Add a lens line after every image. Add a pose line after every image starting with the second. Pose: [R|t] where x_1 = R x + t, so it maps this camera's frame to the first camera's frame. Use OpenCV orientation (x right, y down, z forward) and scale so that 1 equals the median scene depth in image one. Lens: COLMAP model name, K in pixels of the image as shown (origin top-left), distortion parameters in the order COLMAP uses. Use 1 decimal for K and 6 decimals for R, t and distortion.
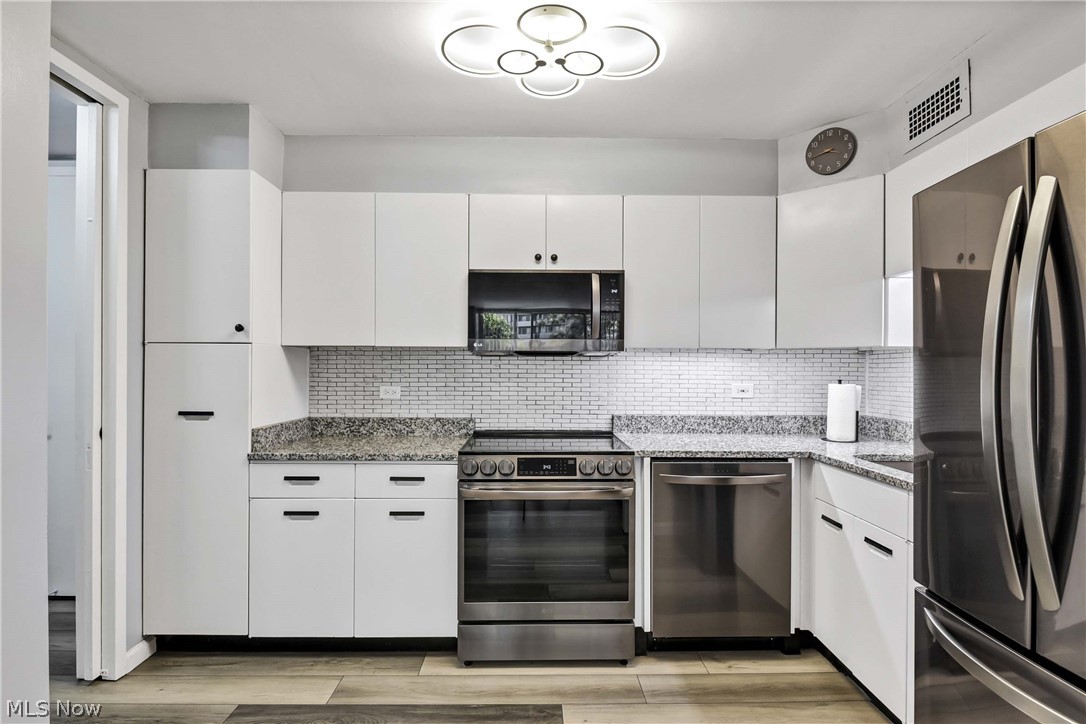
lens RADIAL K [[537.0, 0, 543.9], [0, 537.0, 365.7], [0, 0, 1]] dist [-0.002294, -0.001385]
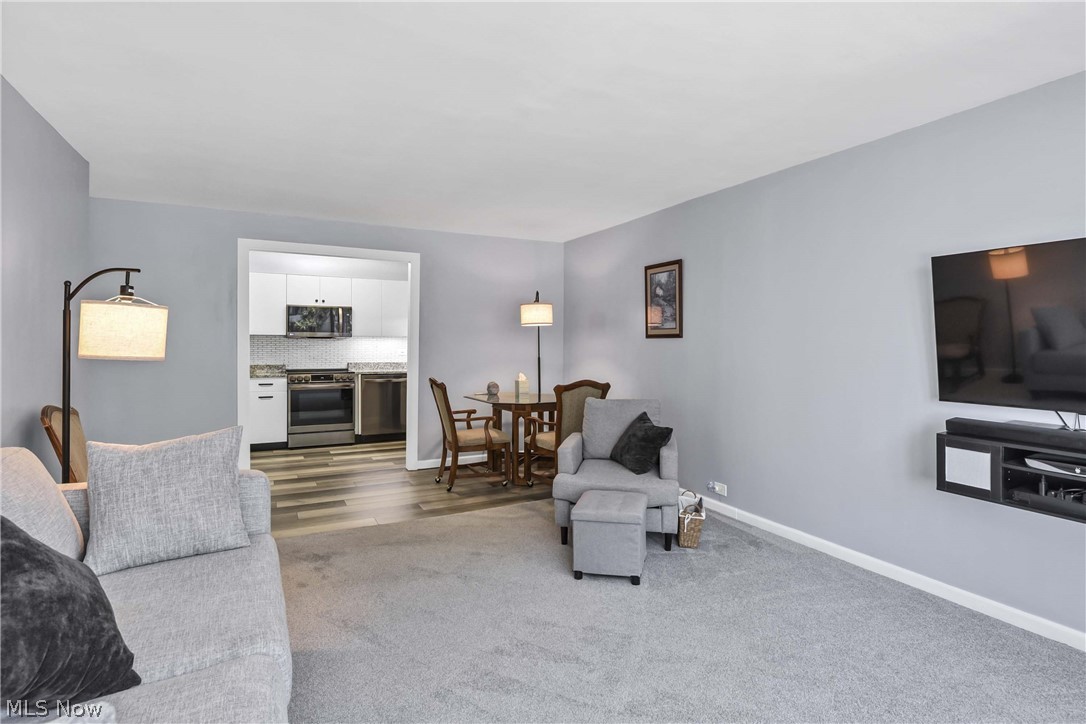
lens RADIAL K [[565.5, 0, 569.4], [0, 565.5, 346.9], [0, 0, 1]] dist [-0.000686, -0.000536]
pose [[0.887641, -0.002600, 0.460528, -0.185184], [-0.001480, 0.999963, 0.008499, -0.003569], [-0.460533, -0.008226, 0.887605, -1.990521]]
